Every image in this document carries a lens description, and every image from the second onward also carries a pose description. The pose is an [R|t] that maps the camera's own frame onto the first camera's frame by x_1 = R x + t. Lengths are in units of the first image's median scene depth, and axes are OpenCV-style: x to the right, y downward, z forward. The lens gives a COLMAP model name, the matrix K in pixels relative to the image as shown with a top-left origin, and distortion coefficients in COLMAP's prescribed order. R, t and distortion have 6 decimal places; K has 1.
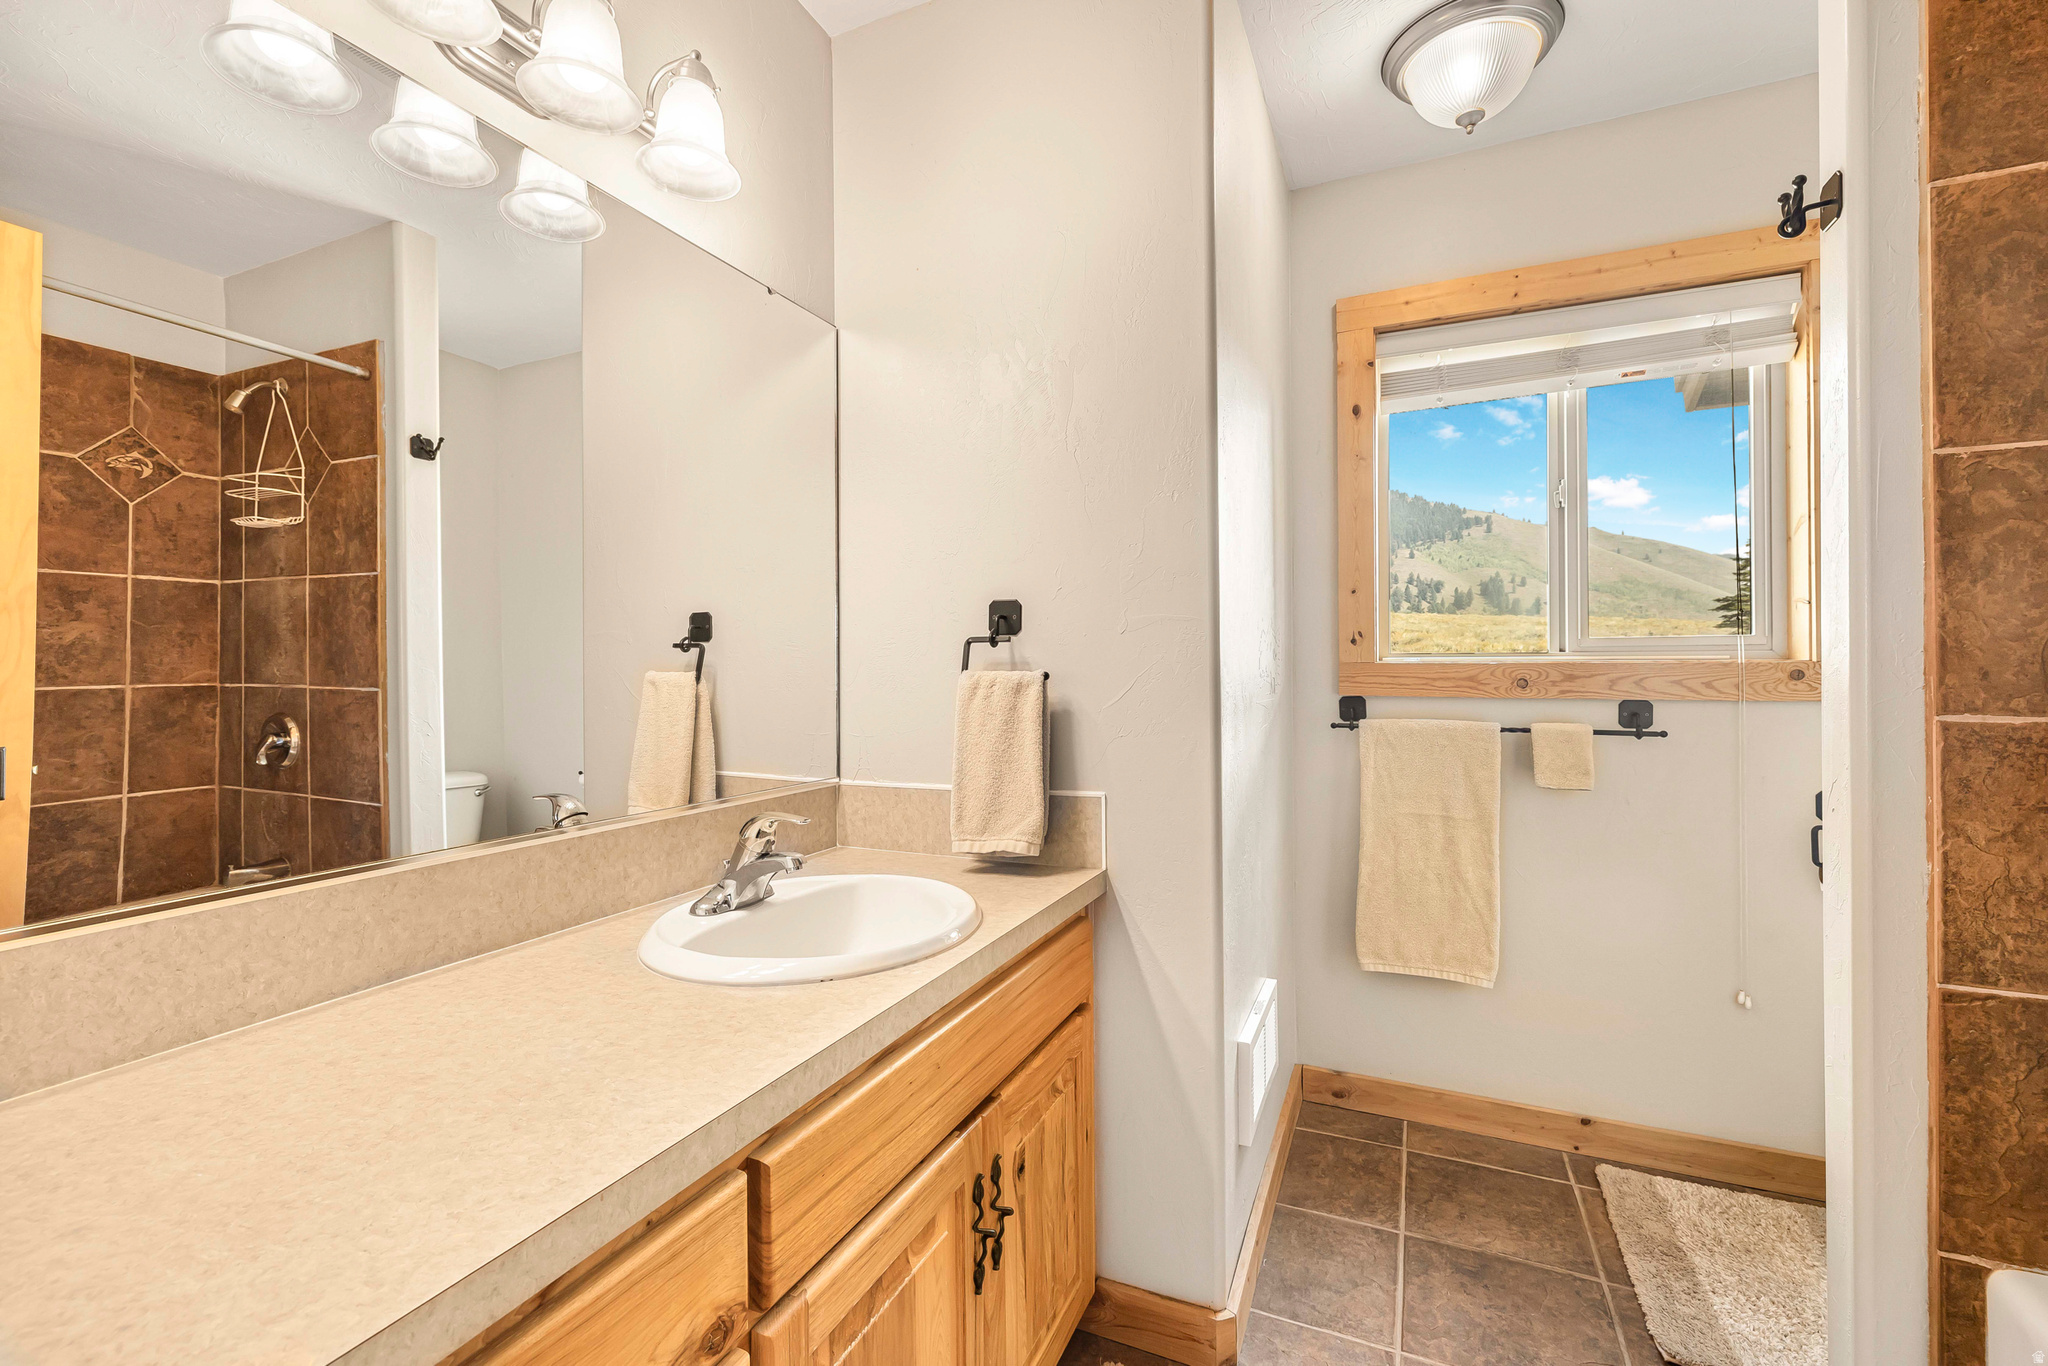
lens RADIAL K [[855.5, 0, 1025.2], [0, 855.5, 674.3], [0, 0, 1]] dist [-0.004815, 0.000158]
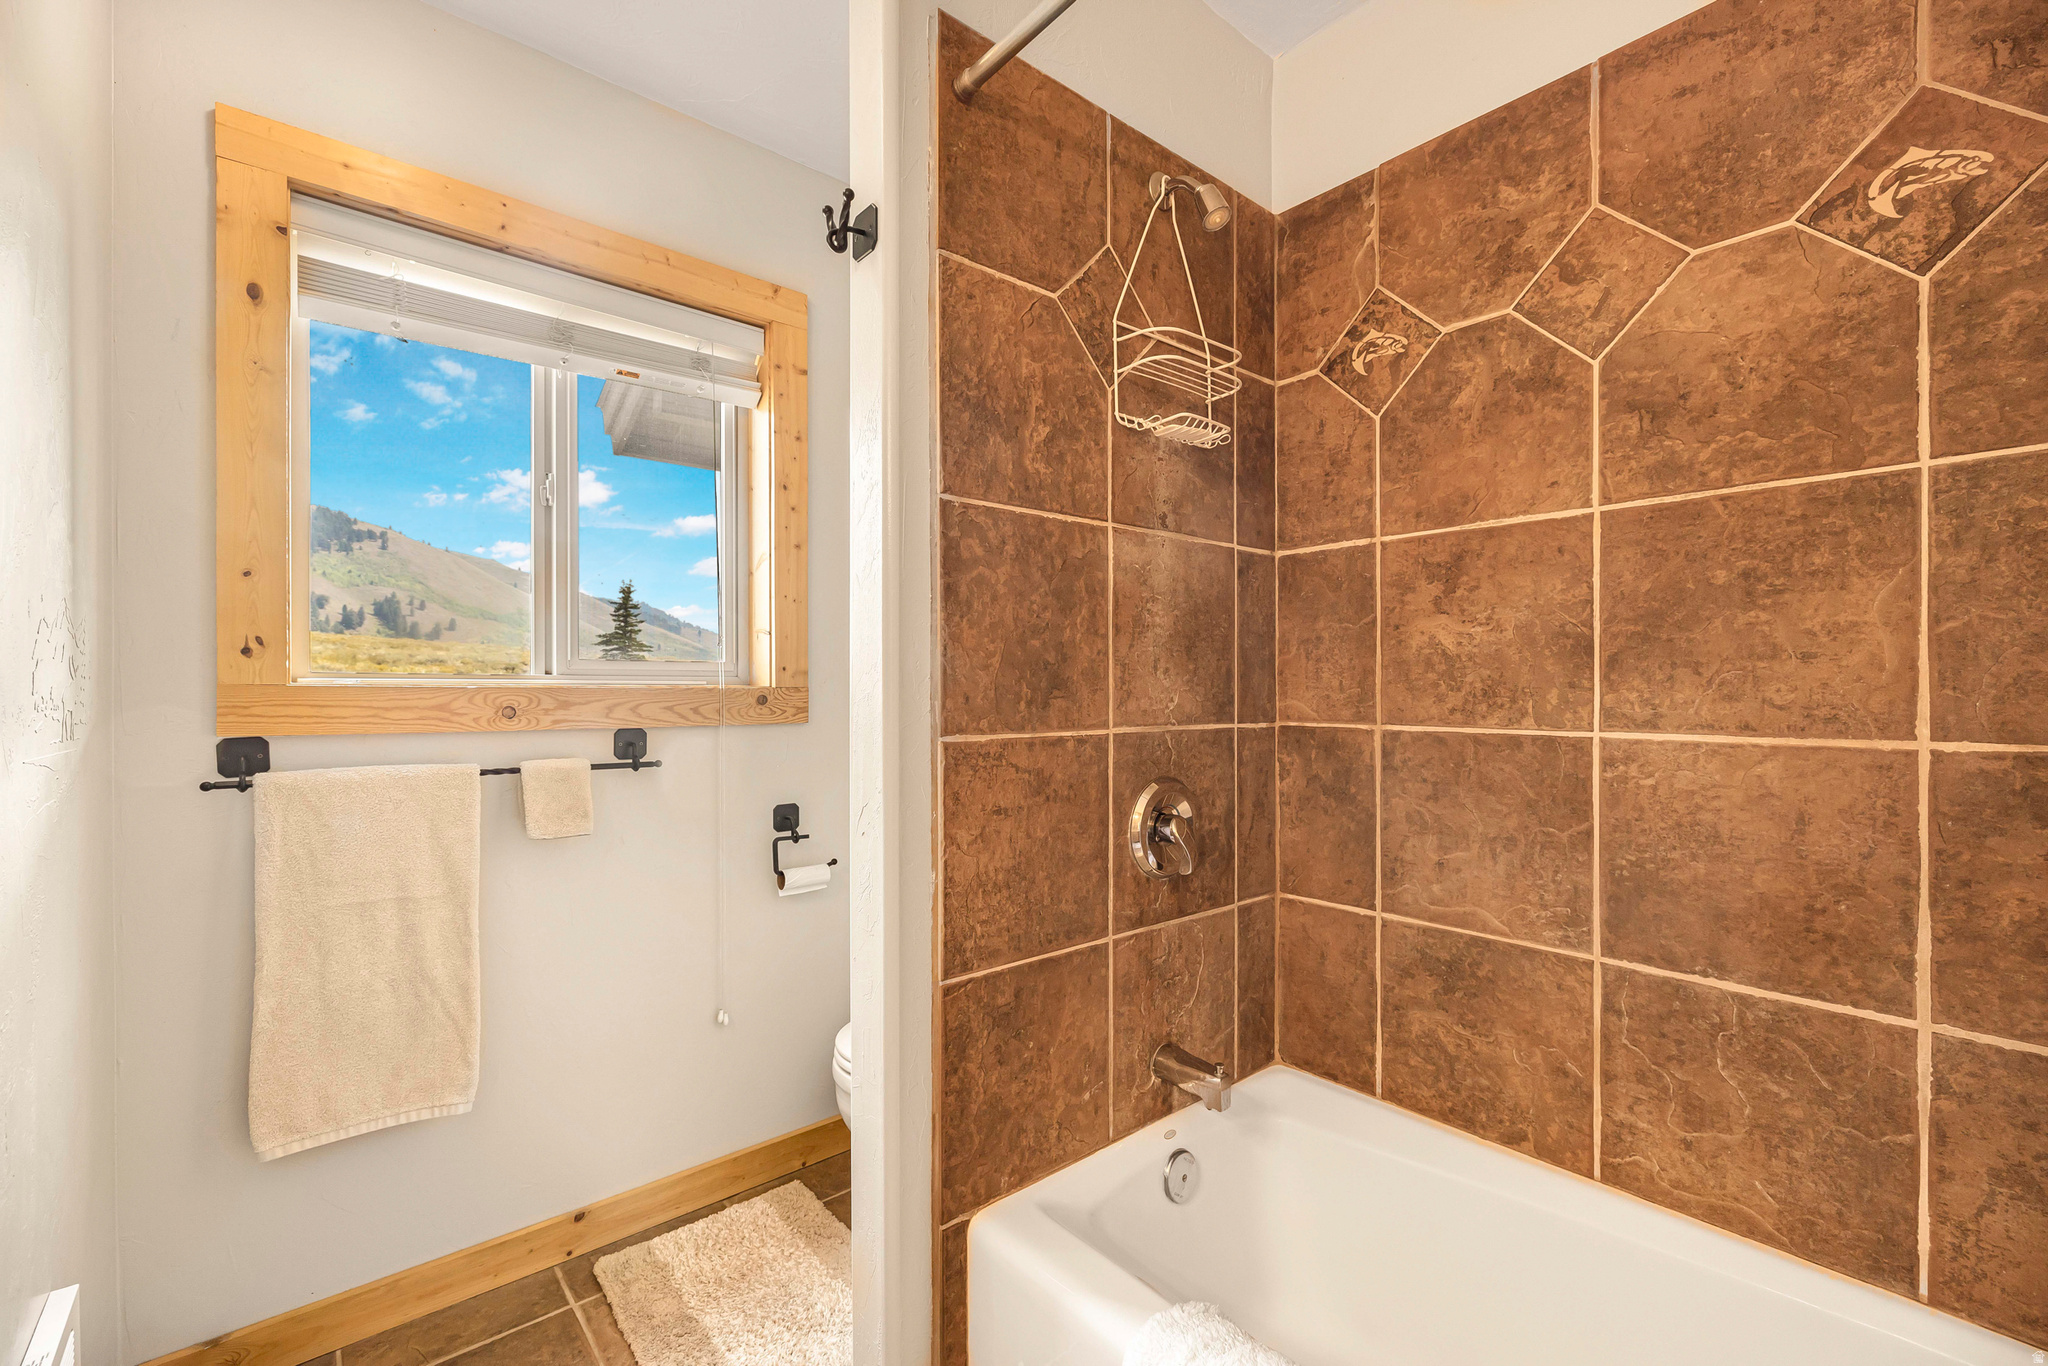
lens RADIAL K [[855.5, 0, 1014.6], [0, 855.5, 685.5], [0, 0, 1]] dist [-0.004815, 0.000158]
pose [[0.428260, 0.008084, 0.903620, 0.063003], [0.006985, 0.999901, -0.012256, -0.001868], [-0.903629, 0.011560, 0.428161, 0.236993]]
